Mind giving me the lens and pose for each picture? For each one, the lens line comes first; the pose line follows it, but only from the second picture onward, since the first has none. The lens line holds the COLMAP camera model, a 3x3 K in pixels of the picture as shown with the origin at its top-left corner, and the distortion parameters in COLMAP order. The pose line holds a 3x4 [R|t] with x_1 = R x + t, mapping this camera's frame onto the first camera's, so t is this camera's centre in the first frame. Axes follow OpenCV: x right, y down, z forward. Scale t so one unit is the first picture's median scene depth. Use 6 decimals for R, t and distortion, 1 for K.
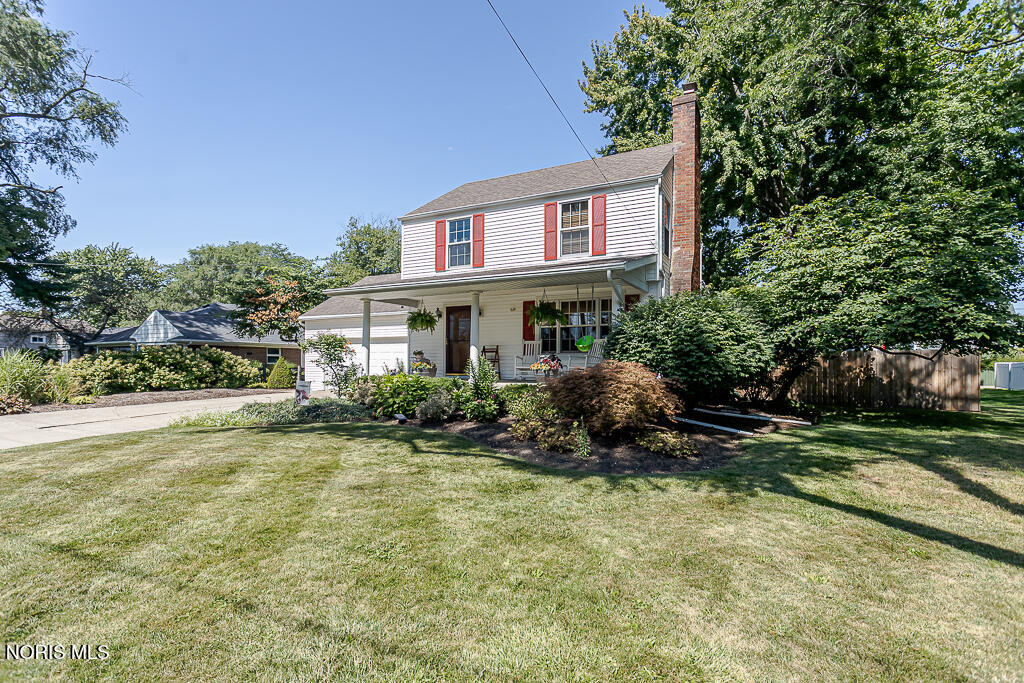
lens RADIAL K [[502.9, 0, 512.0], [0, 502.9, 341.5], [0, 0, 1]] dist [-0.003730, -0.000798]
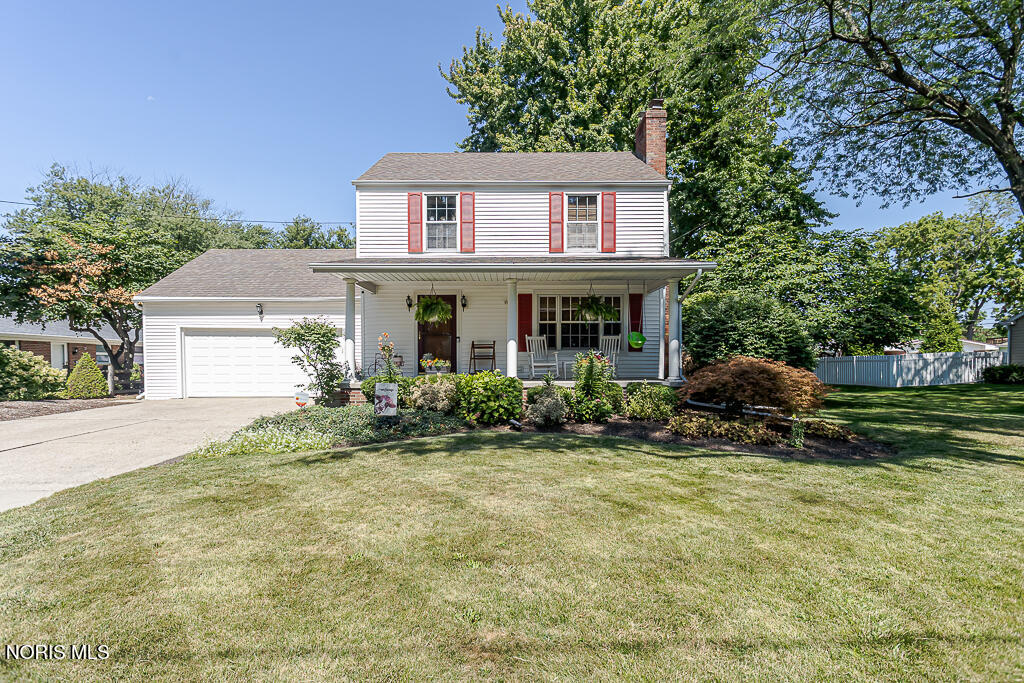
lens RADIAL K [[501.9, 0, 551.4], [0, 501.9, 350.8], [0, 0, 1]] dist [-0.000955, -0.000094]
pose [[0.886734, 0.007603, 0.462217, -0.339064], [-0.016507, 0.999748, 0.015222, 0.009668], [-0.461984, -0.021128, 0.886636, 0.140789]]
